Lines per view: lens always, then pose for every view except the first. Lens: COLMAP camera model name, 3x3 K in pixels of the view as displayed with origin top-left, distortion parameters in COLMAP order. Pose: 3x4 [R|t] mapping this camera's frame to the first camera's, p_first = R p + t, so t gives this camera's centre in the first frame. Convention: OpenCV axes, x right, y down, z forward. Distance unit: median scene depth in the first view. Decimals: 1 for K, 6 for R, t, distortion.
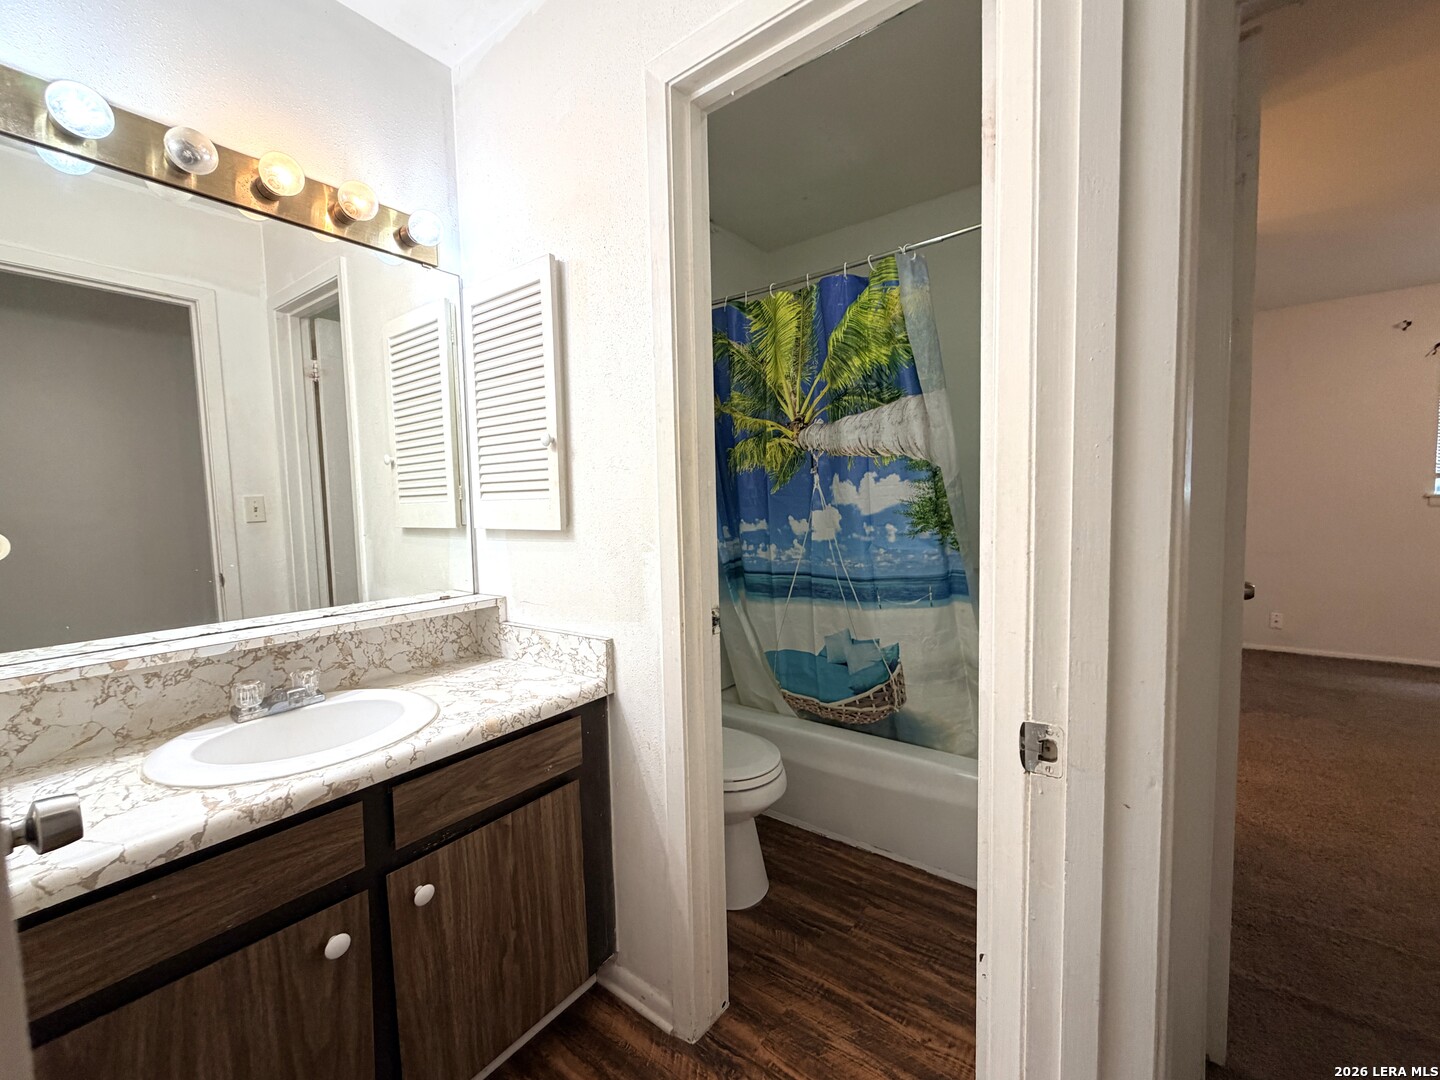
lens RADIAL K [[577.5, 0, 718.4], [0, 577.5, 539.1], [0, 0, 1]] dist [0.000237, 0.000525]
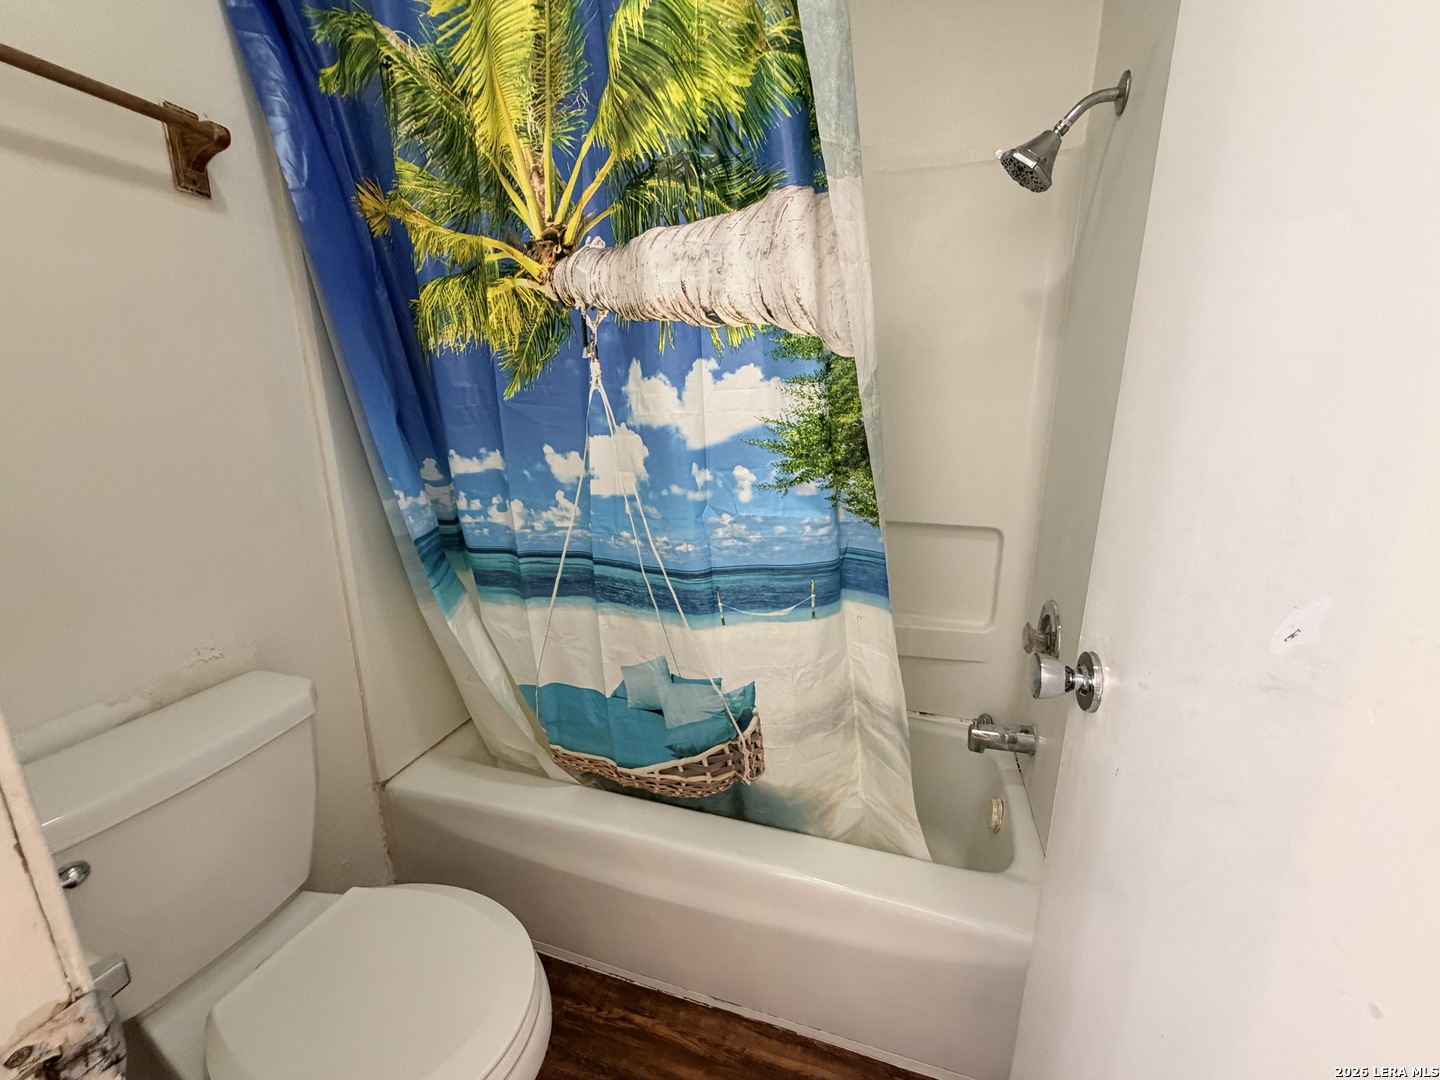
lens RADIAL K [[577.5, 0, 718.0], [0, 577.5, 544.9], [0, 0, 1]] dist [0.000237, 0.000525]
pose [[0.939657, -0.060183, 0.336783, 0.097066], [0.001802, 0.985263, 0.171039, -0.043397], [-0.342114, -0.160111, 0.925917, 0.503430]]
